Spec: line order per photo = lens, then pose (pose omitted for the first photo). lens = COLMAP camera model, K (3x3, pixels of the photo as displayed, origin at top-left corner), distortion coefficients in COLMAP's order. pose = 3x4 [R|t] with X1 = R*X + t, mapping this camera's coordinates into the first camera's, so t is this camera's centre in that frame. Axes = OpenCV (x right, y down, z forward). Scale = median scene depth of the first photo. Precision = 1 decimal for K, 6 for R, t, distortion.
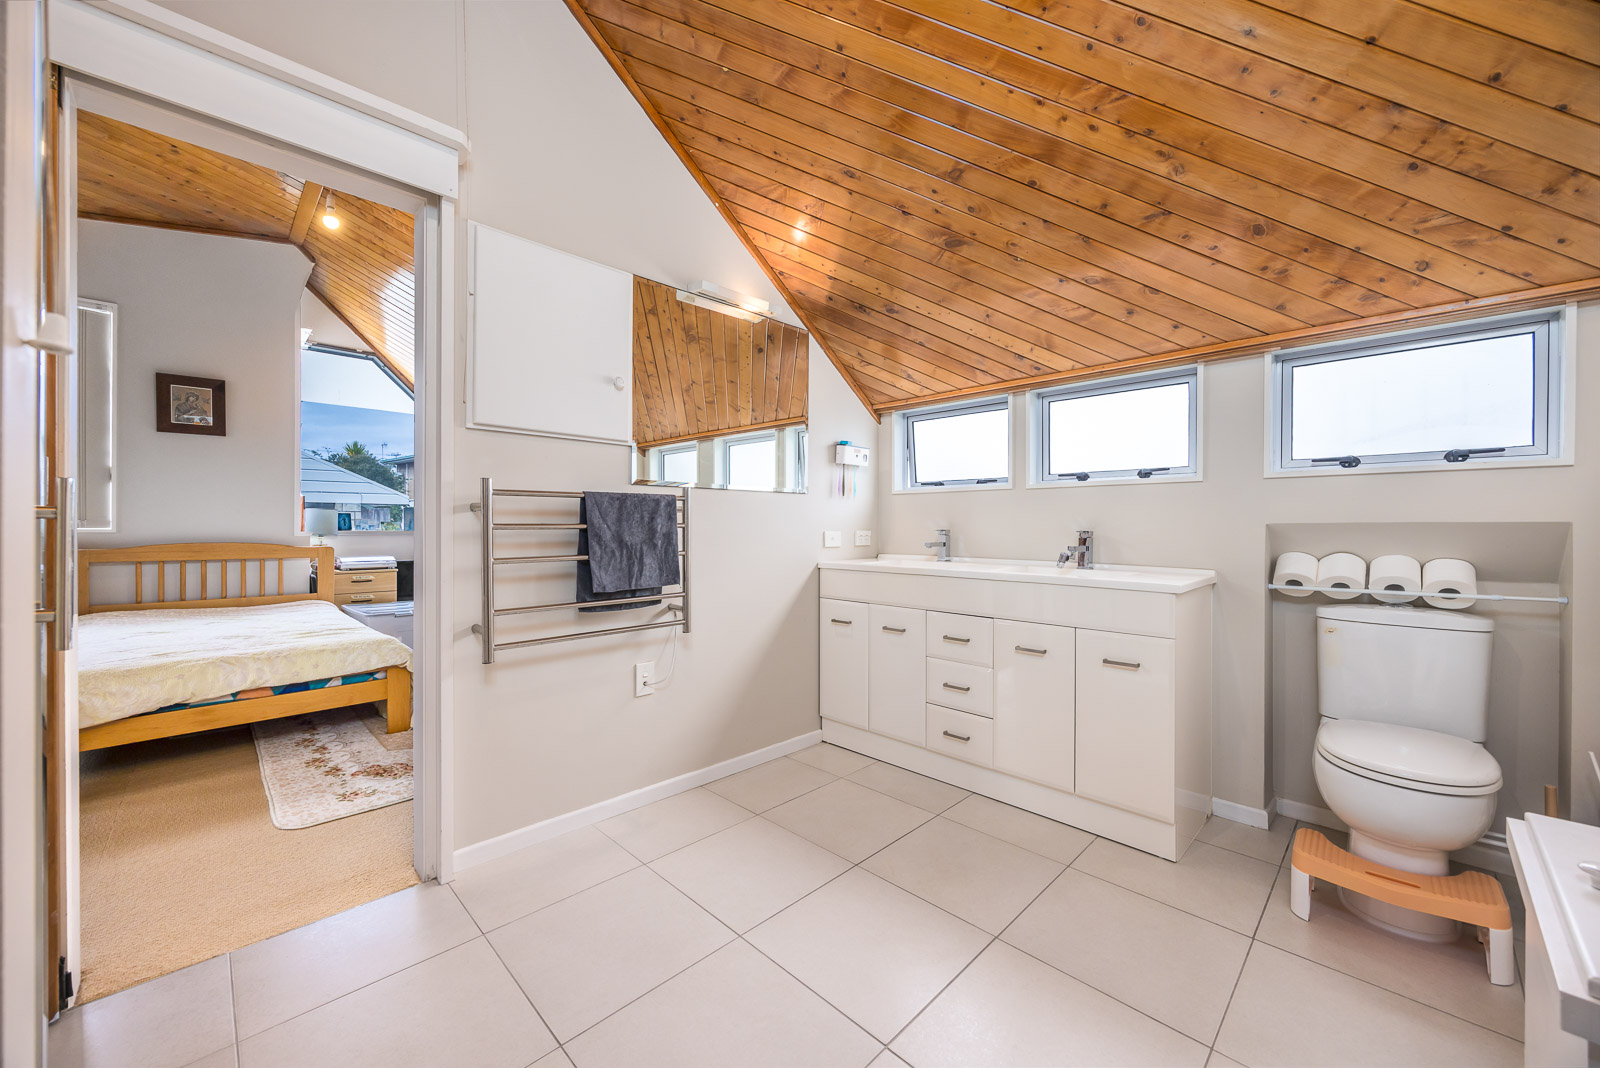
lens RADIAL K [[613.1, 0, 793.9], [0, 613.1, 526.5], [0, 0, 1]] dist [-0.001202, 0.000039]
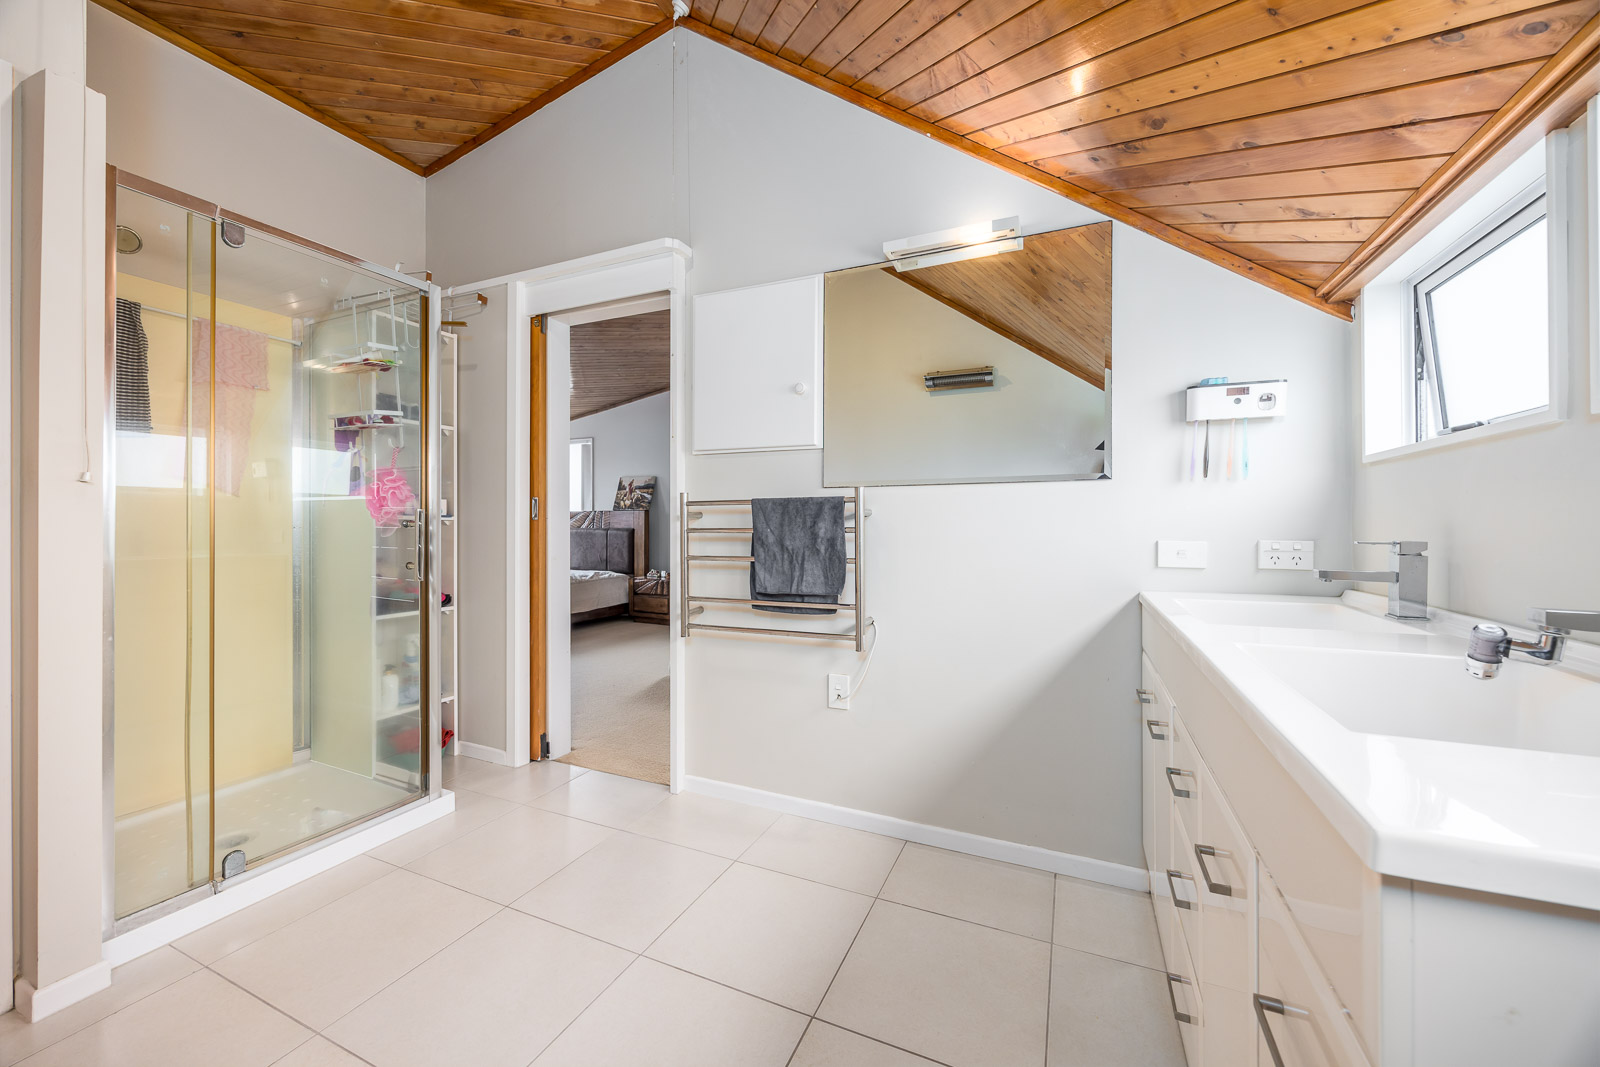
lens RADIAL K [[613.1, 0, 793.9], [0, 613.1, 526.0], [0, 0, 1]] dist [-0.001202, 0.000039]
pose [[0.352483, -0.003171, -0.935813, 0.539646], [-0.002400, 0.999988, -0.004292, -0.002914], [0.935815, 0.003759, 0.352471, 0.521793]]
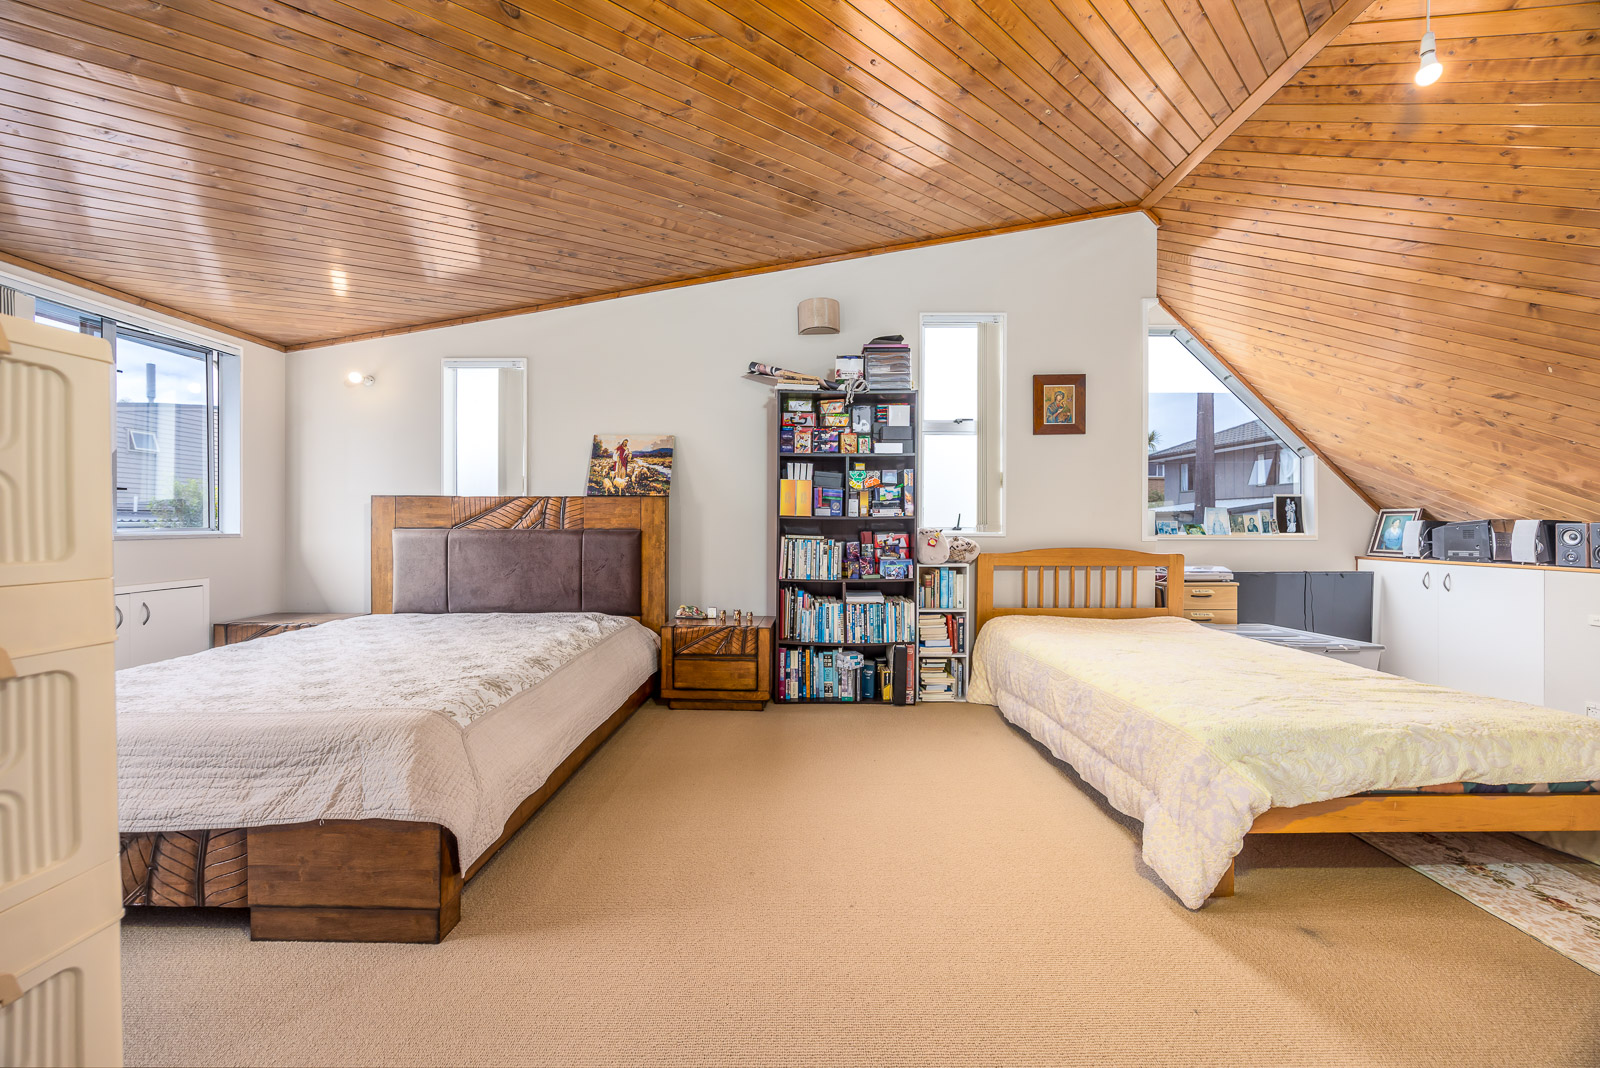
lens RADIAL K [[613.1, 0, 793.9], [0, 613.1, 526.5], [0, 0, 1]] dist [-0.001202, 0.000039]
pose [[0.708119, -0.004875, -0.706076, -0.946980], [-0.001466, 0.999964, -0.008374, 0.001870], [0.706092, 0.006965, 0.708086, 0.049313]]
